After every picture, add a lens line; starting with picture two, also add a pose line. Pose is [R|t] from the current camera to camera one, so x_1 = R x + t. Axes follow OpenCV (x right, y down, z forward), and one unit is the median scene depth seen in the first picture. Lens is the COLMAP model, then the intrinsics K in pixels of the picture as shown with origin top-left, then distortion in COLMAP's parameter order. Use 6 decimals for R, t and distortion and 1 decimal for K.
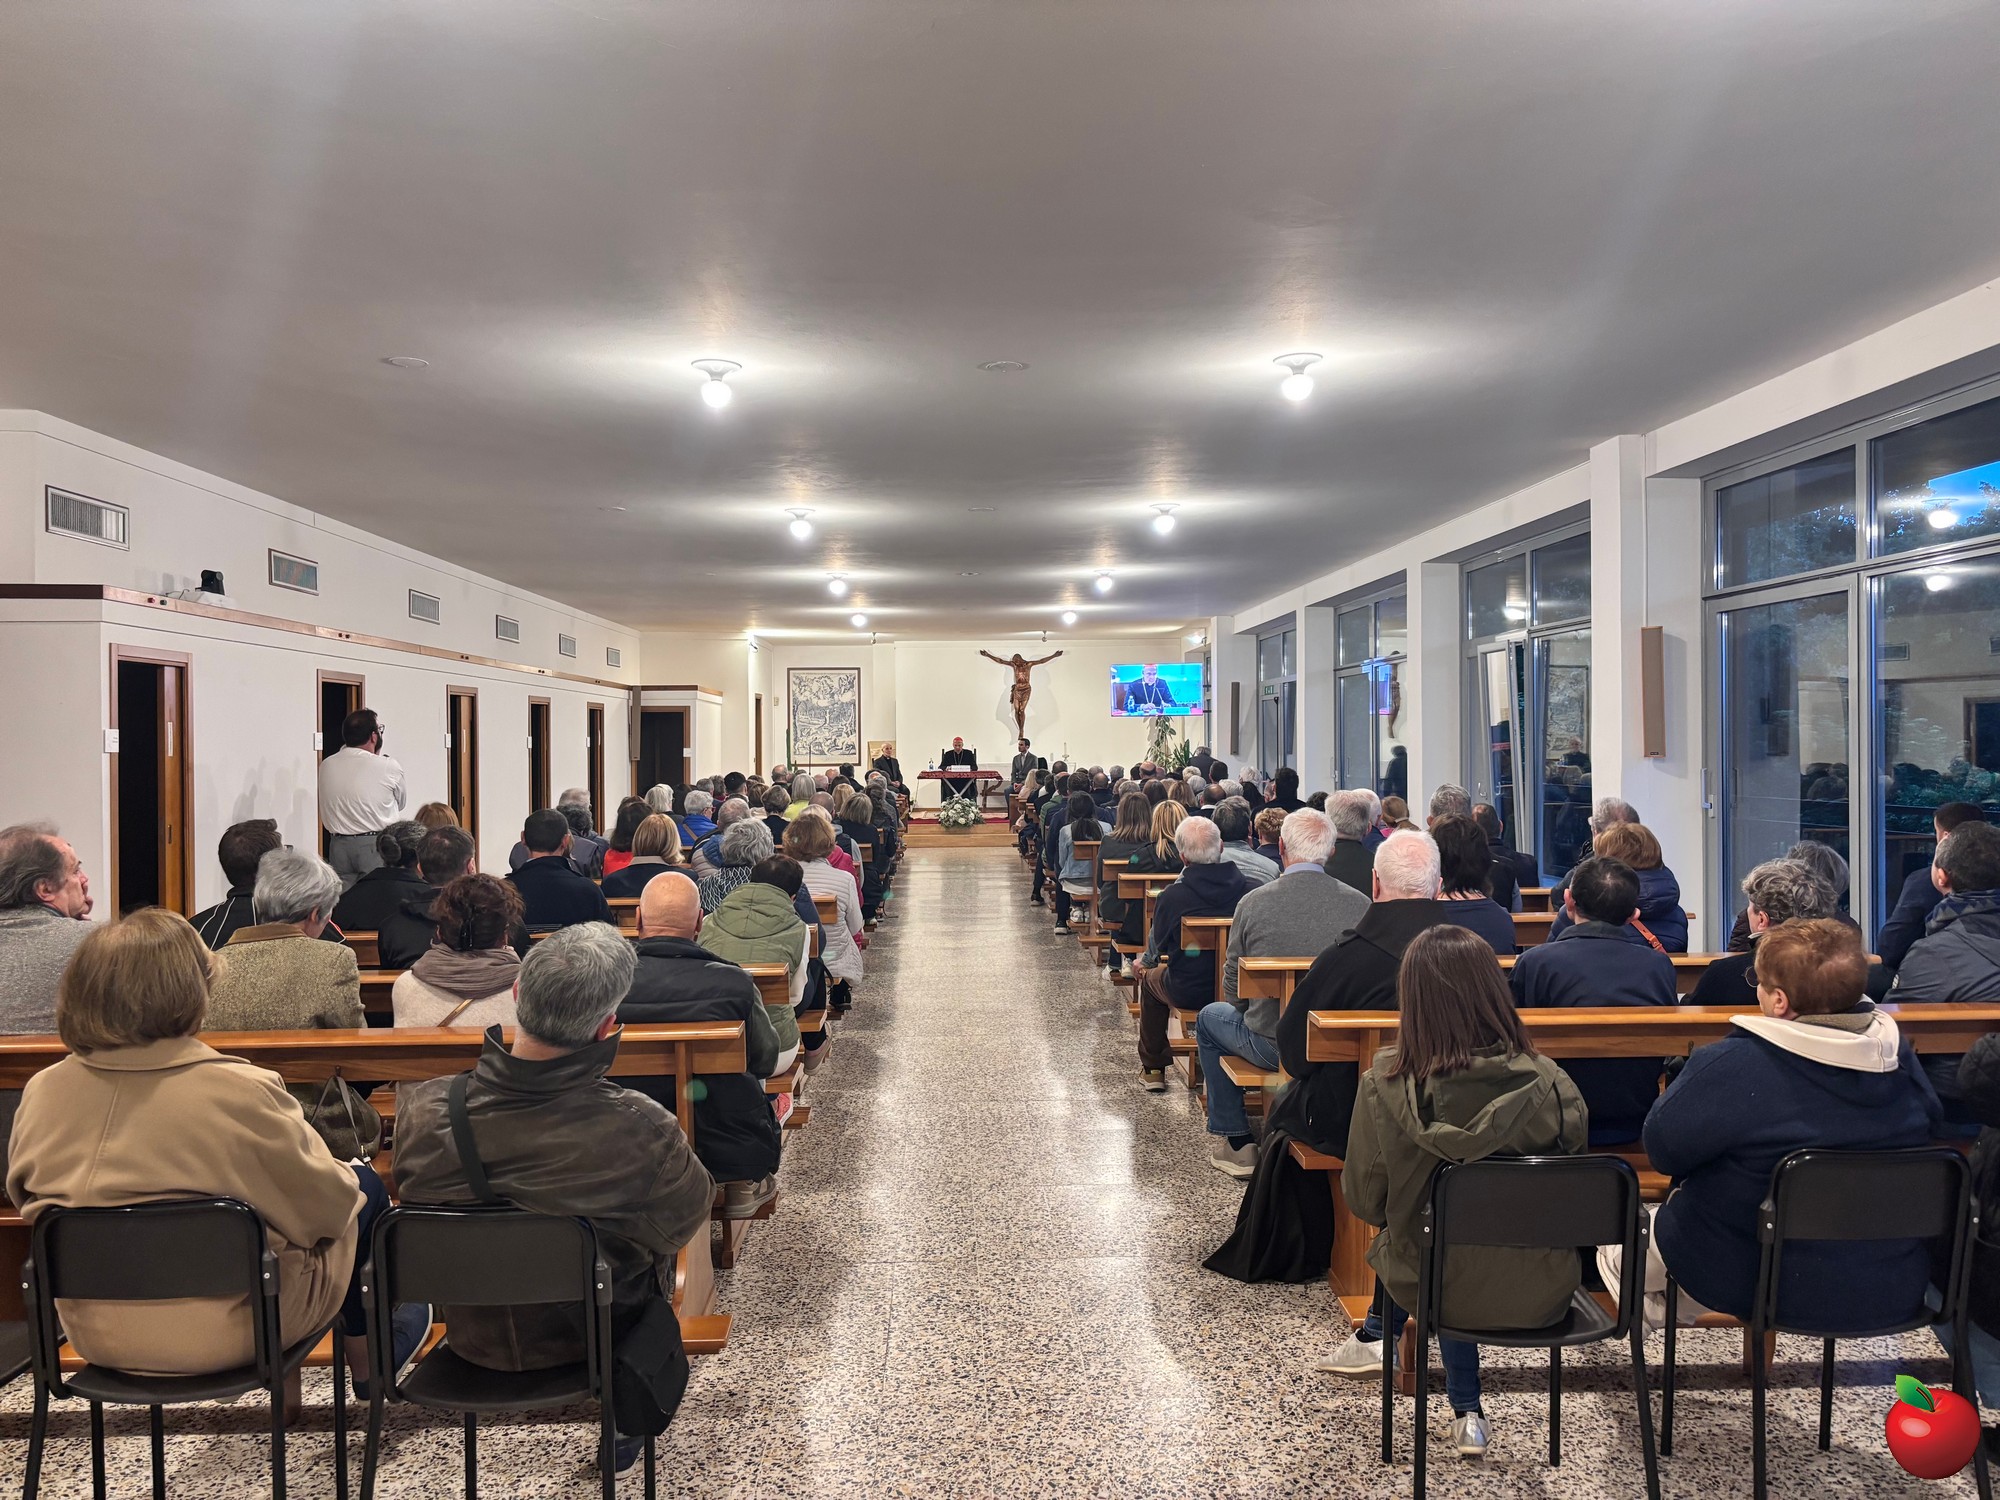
lens RADIAL K [[1503.9, 0, 1007.2], [0, 1503.9, 744.5], [0, 0, 1]] dist [0.209705, -0.000962]
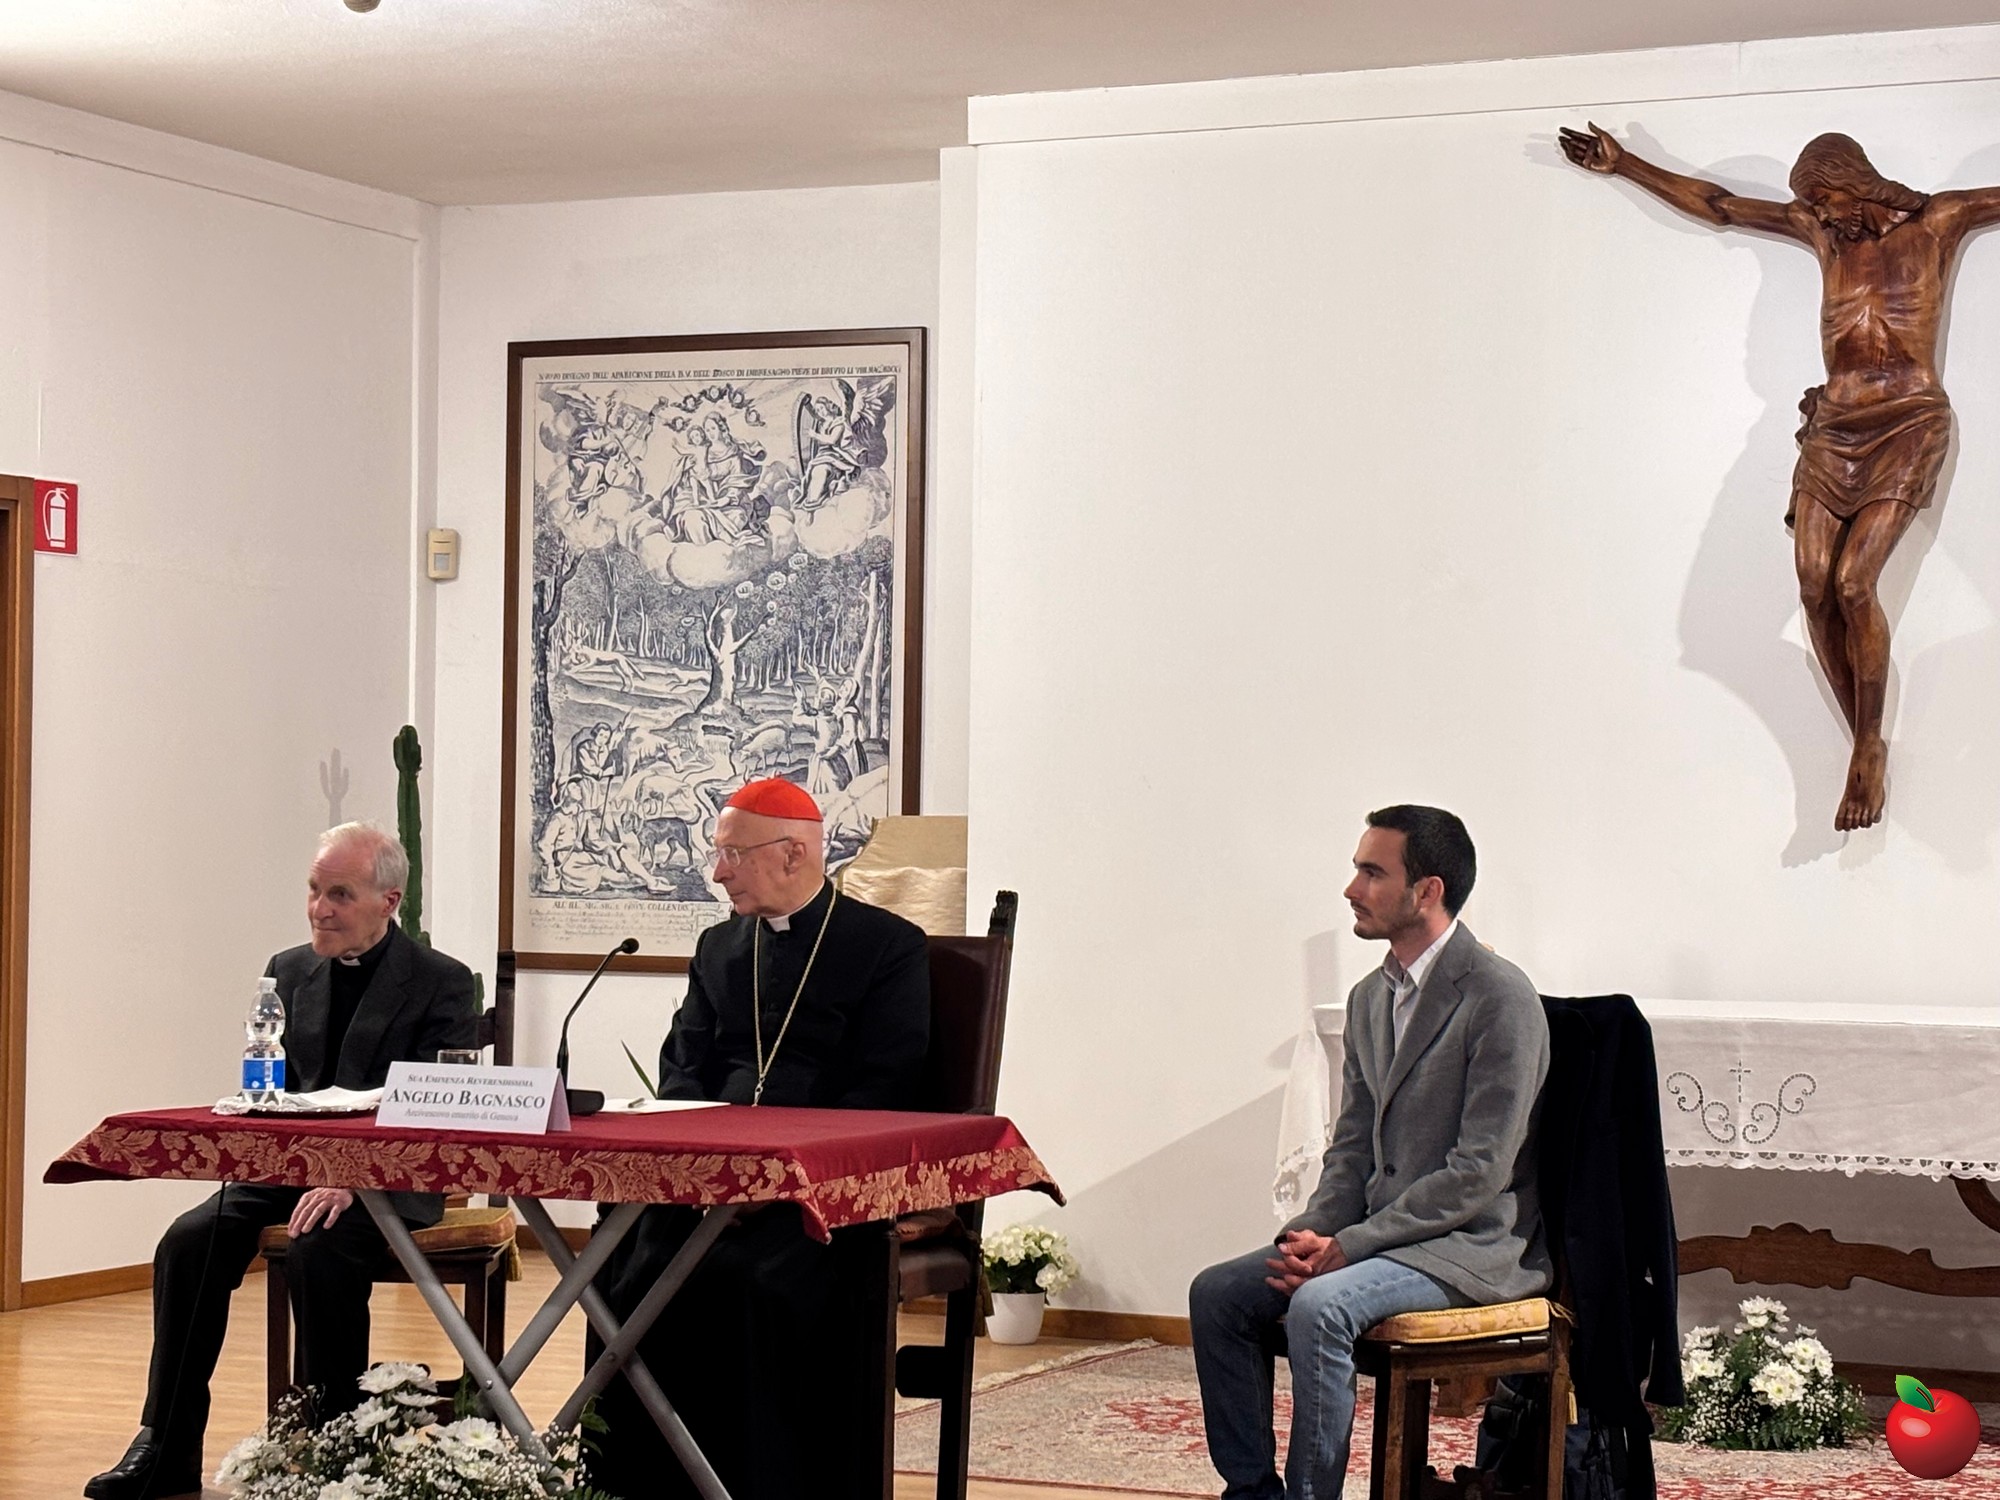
lens RADIAL K [[4237.4, 0, 1022.1], [0, 4237.4, 781.3], [0, 0, 1]] dist [0.286433, -1.386812]
pose [[0.897541, 0.014918, -0.440678, 0.117872], [-0.021028, 0.999739, -0.008985, -0.002561], [0.440429, 0.017331, 0.897620, 0.743771]]
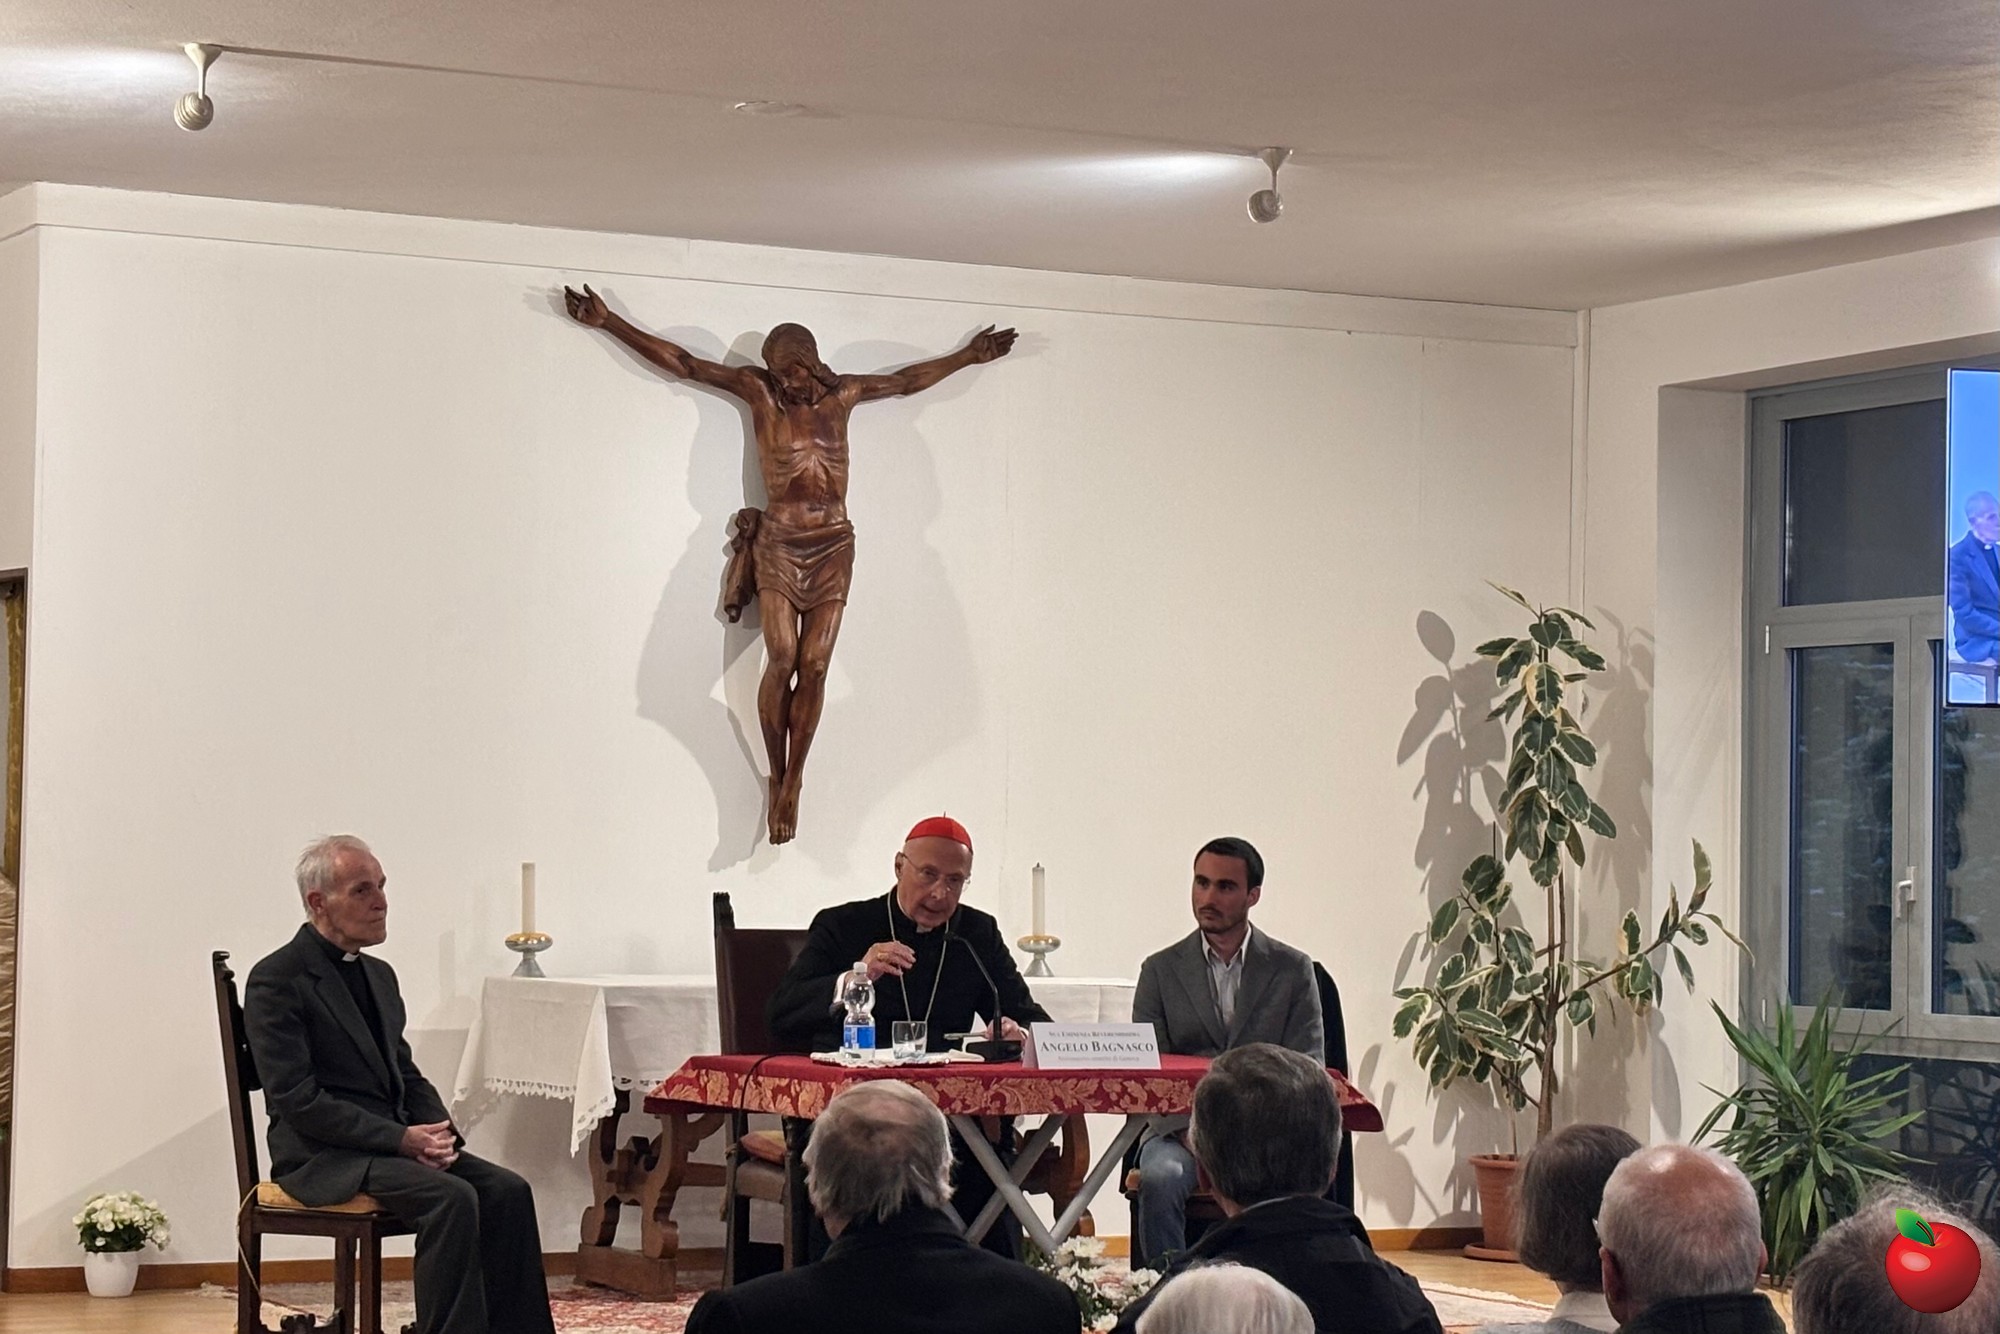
lens RADIAL K [[4491.2, 0, 1019.0], [0, 4491.2, 712.1], [0, 0, 1]] dist [0.256595, -0.818355]
pose [[0.908367, 0.038230, 0.416422, -0.200300], [-0.023380, 0.998898, -0.040703, 0.002519], [-0.417519, 0.027237, 0.908260, 0.613189]]
